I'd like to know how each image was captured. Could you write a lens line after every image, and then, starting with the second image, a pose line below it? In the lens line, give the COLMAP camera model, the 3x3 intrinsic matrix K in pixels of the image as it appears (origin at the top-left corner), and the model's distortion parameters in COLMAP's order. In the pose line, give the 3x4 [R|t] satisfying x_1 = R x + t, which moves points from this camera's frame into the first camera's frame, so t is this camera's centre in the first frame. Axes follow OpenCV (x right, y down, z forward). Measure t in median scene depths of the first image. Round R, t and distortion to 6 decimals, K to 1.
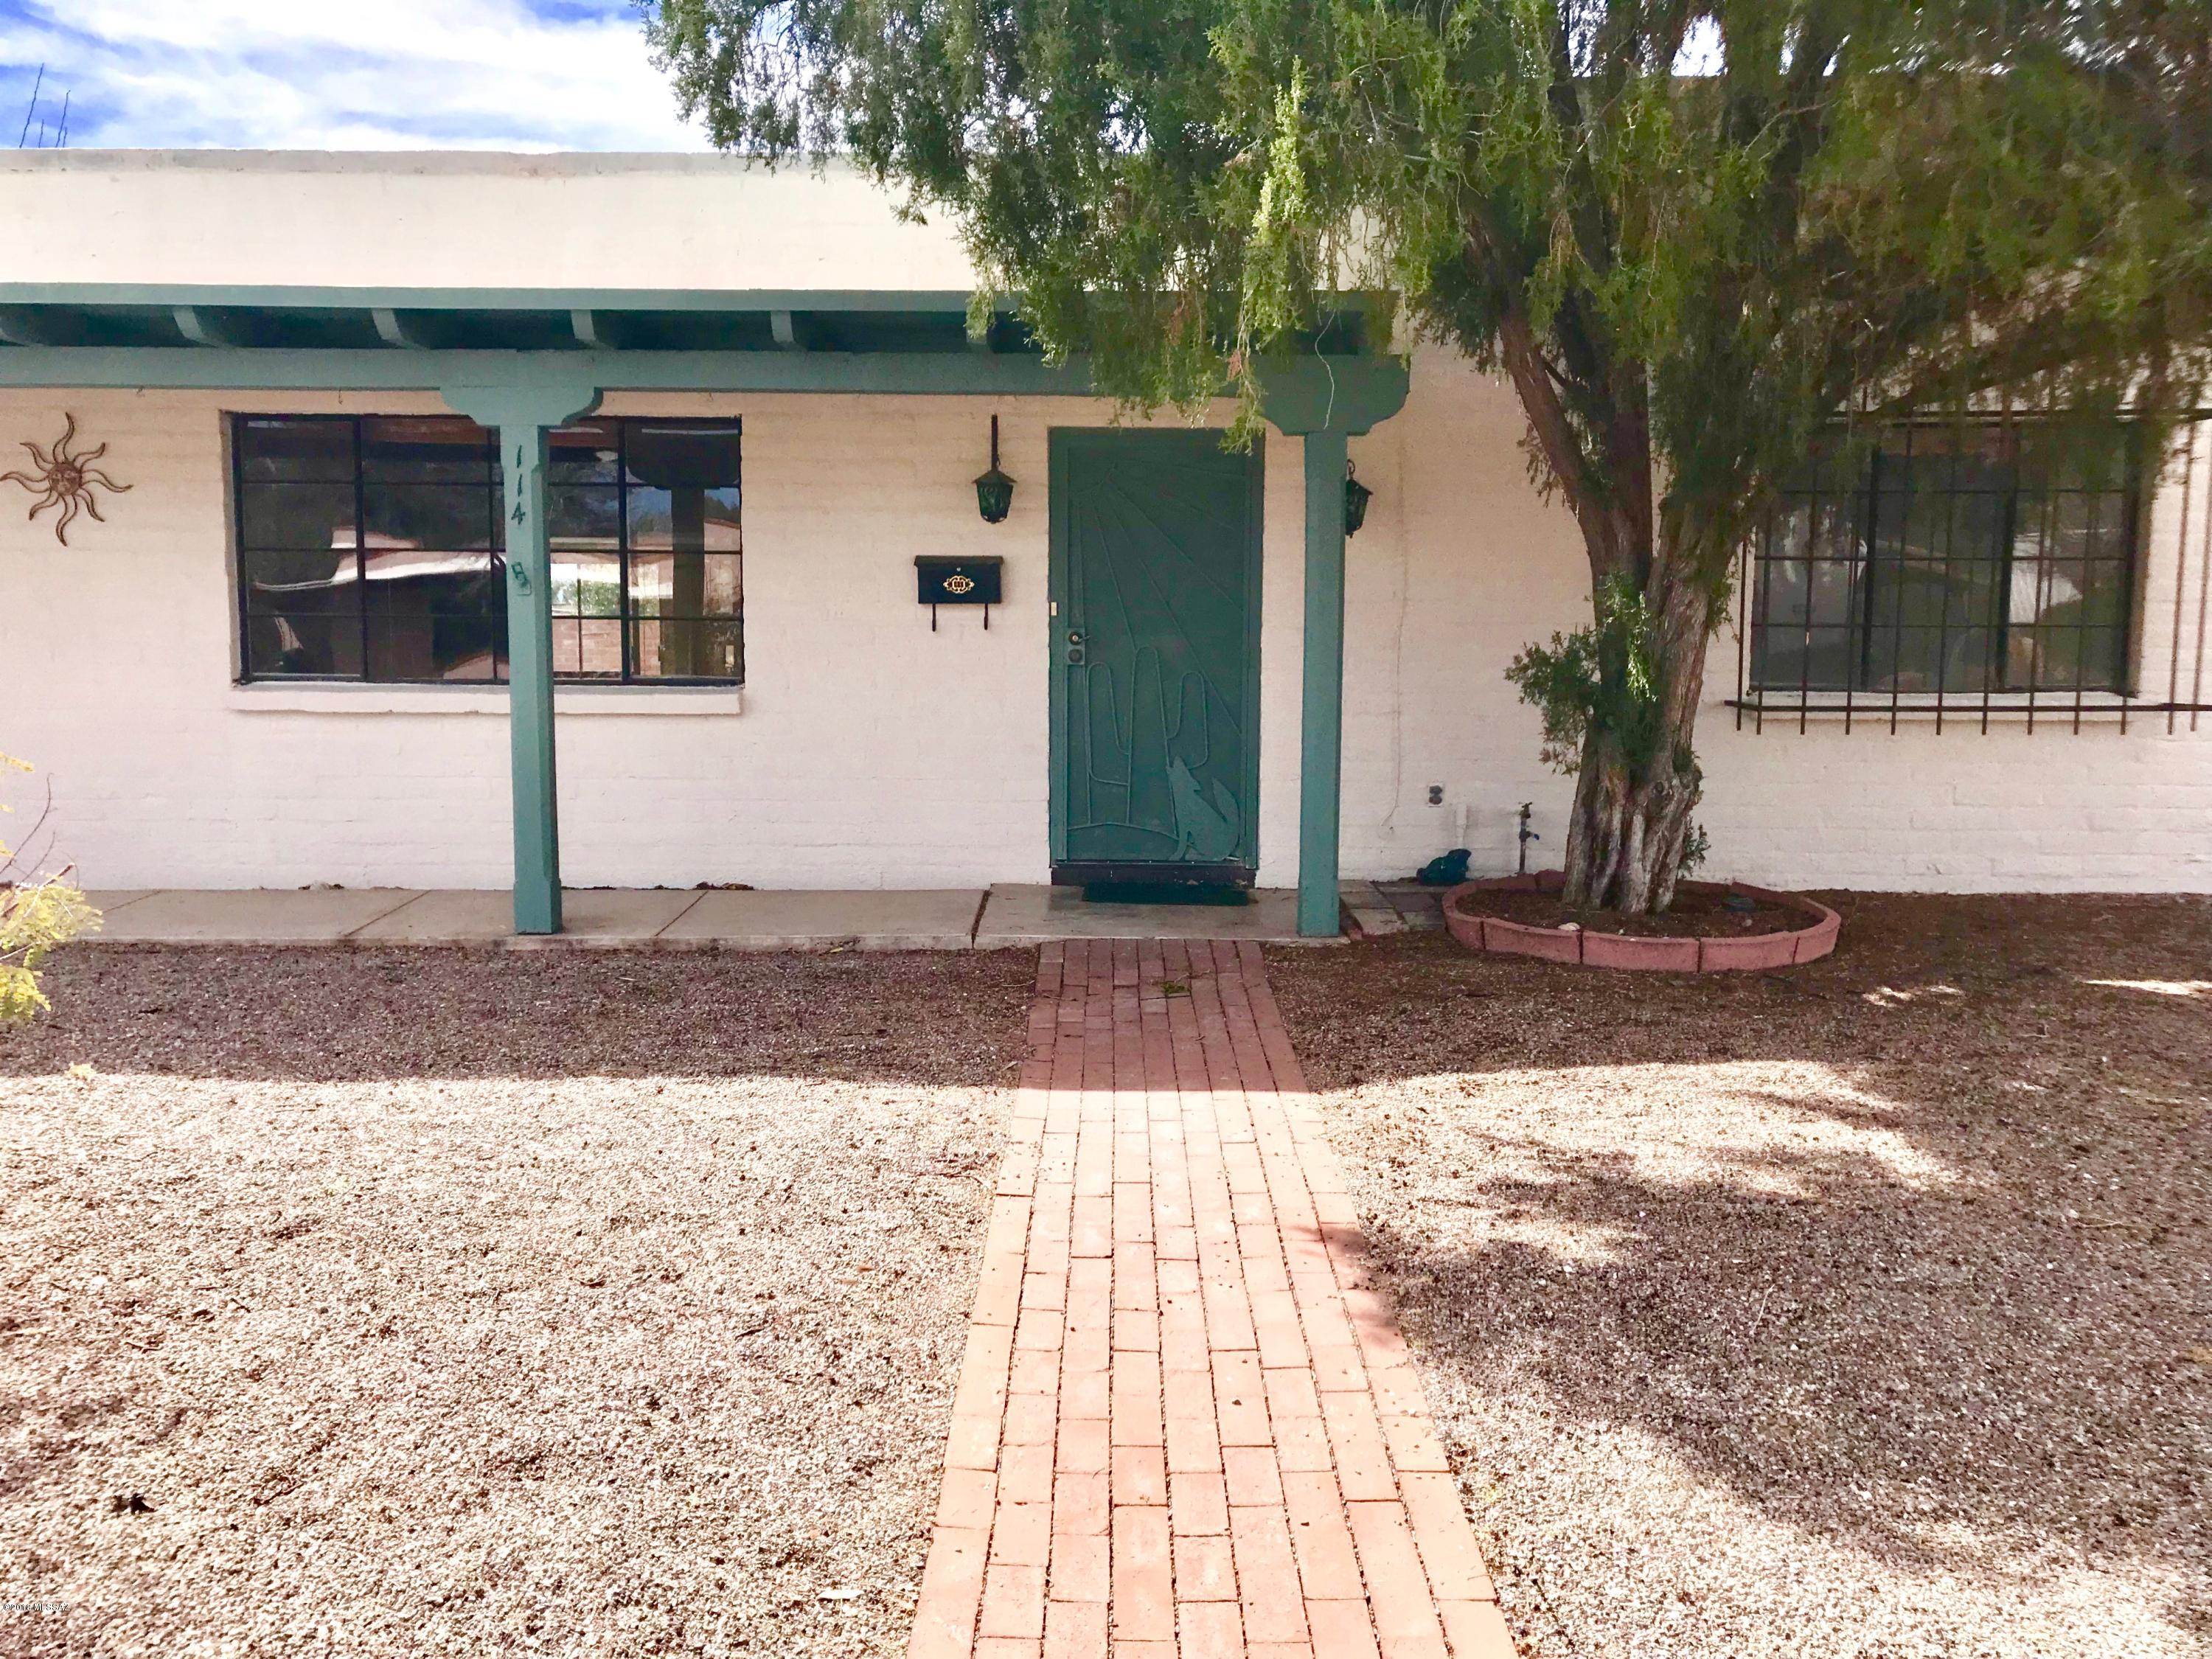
lens RADIAL K [[1743.0, 0, 1106.0], [0, 1743.0, 829.5], [0, 0, 1]] dist [-0.049978, 0.008218]
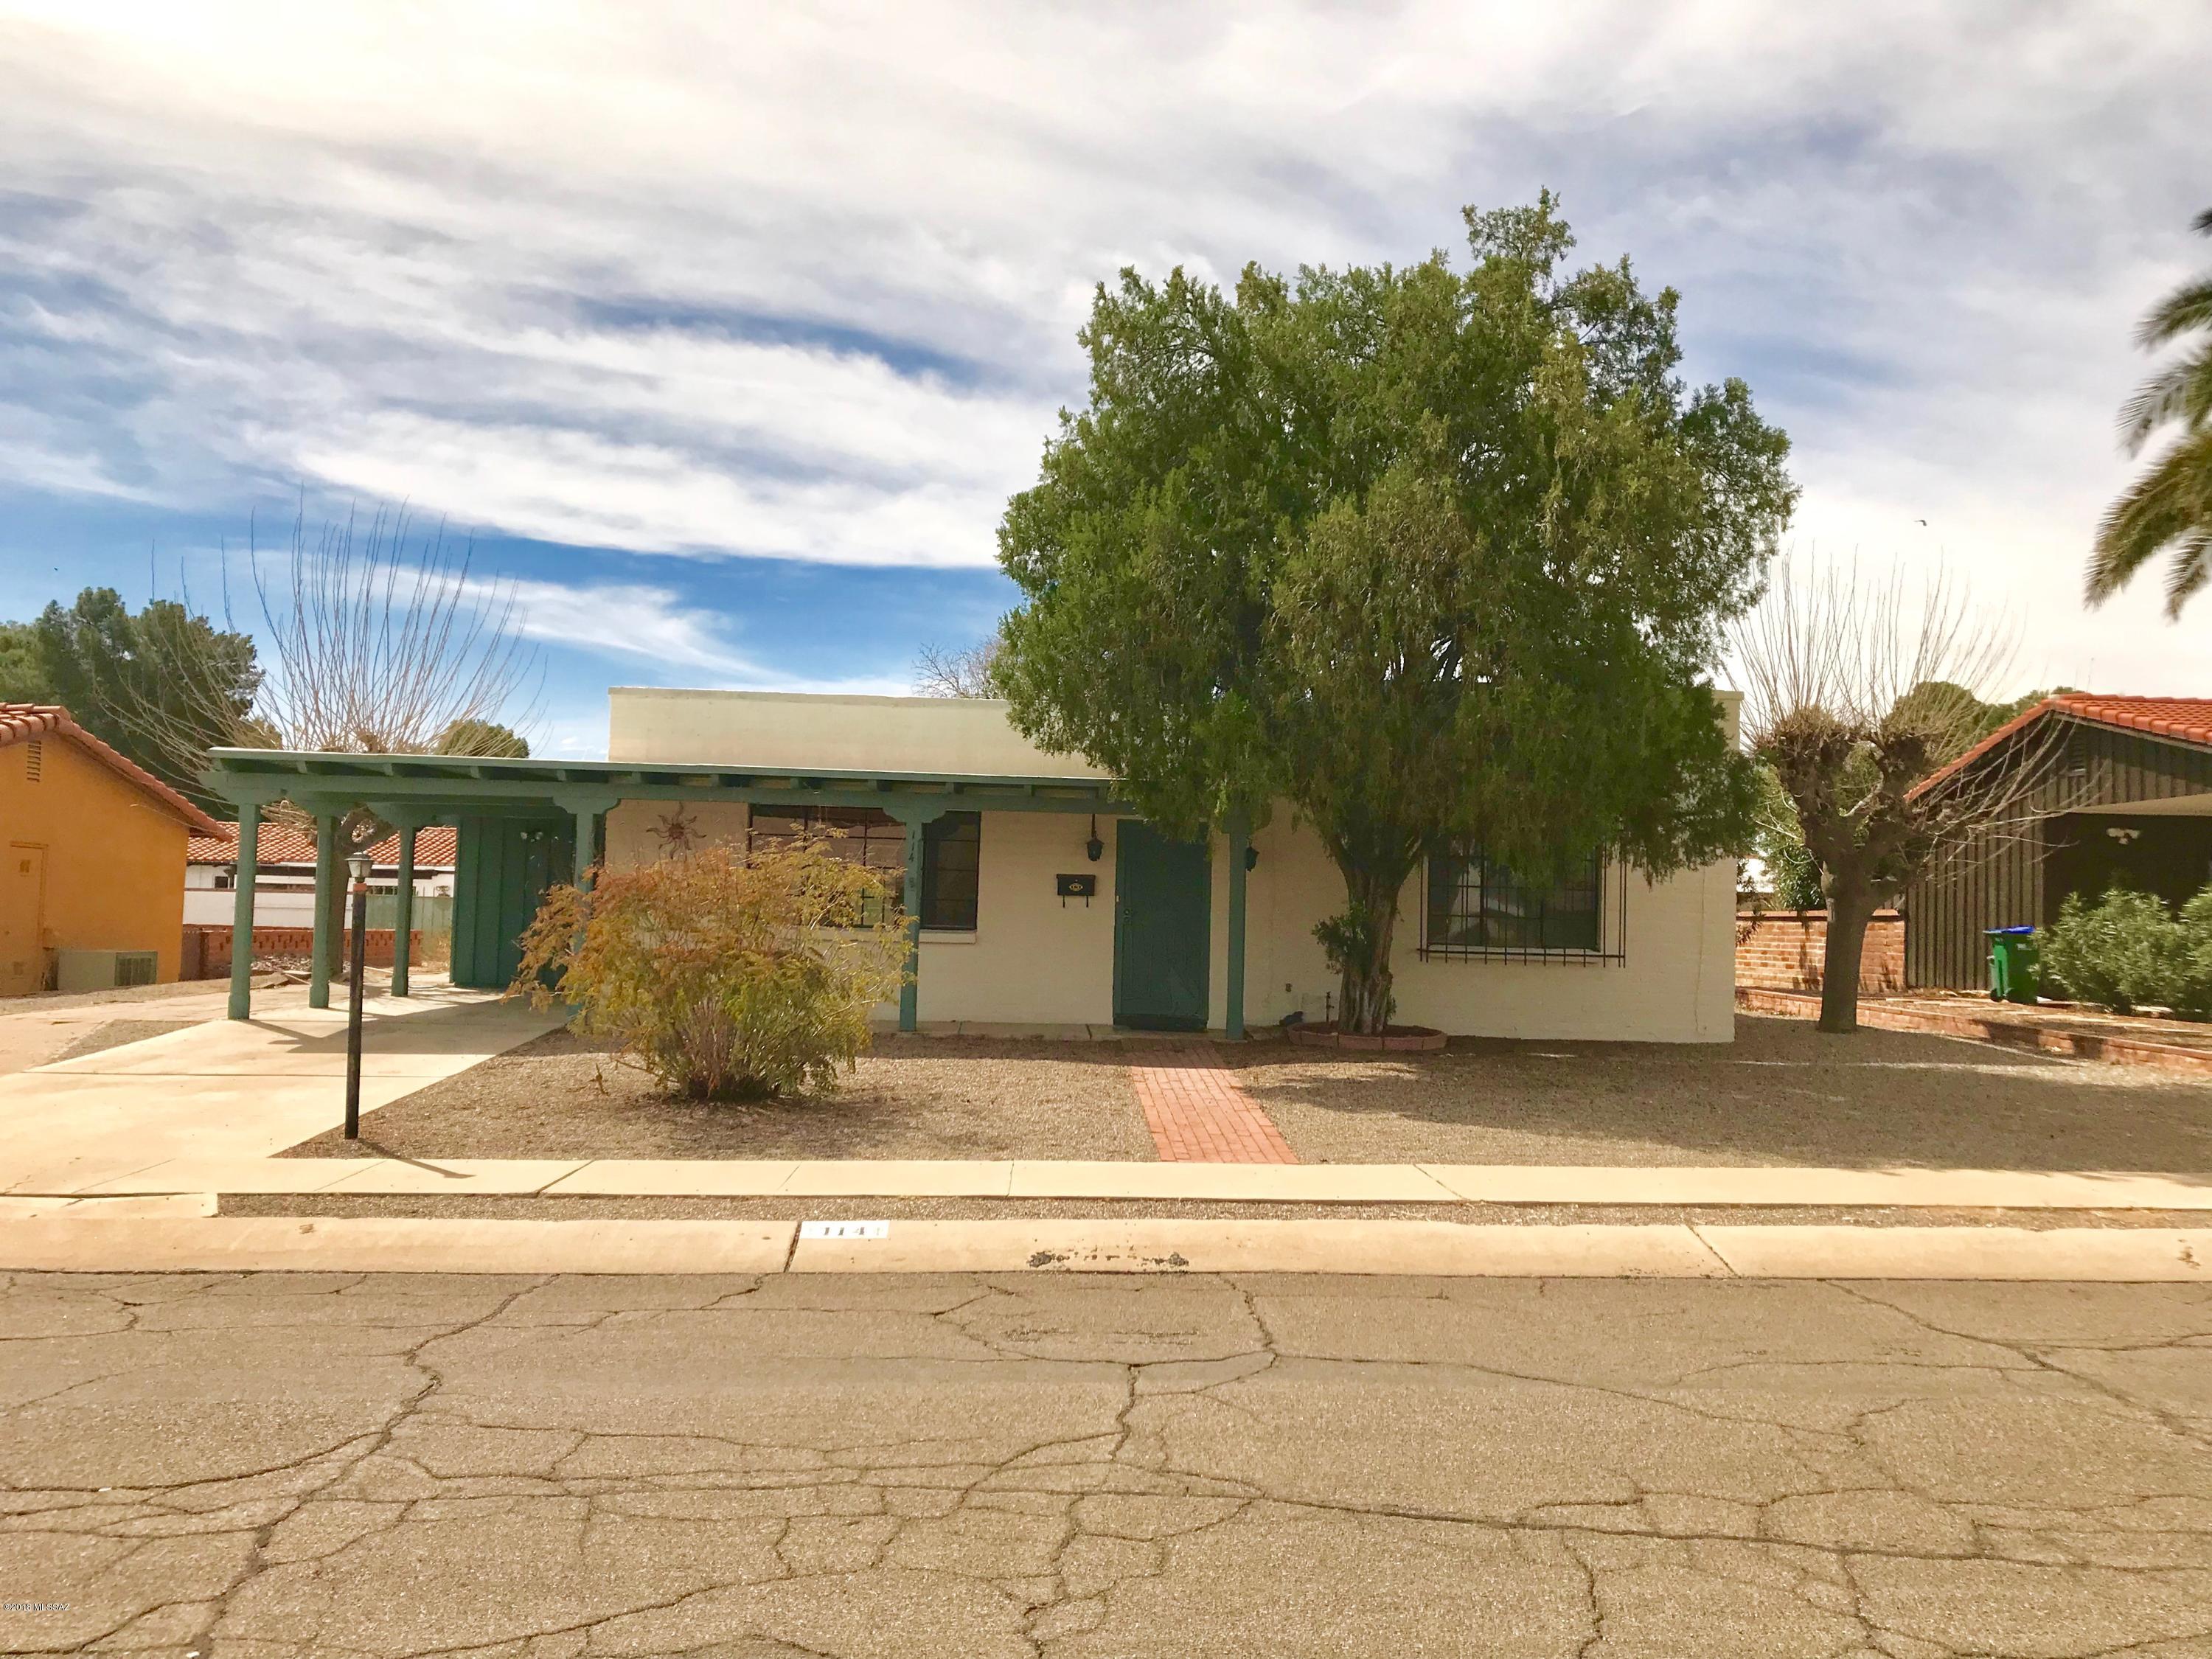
lens RADIAL K [[1743.0, 0, 1106.0], [0, 1743.0, 829.5], [0, 0, 1]] dist [-0.049978, 0.008218]
pose [[0.999044, 0.019546, 0.039093, -0.139989], [-0.014150, 0.990906, -0.133813, 0.088587], [-0.041353, 0.133132, 0.990235, -1.282488]]
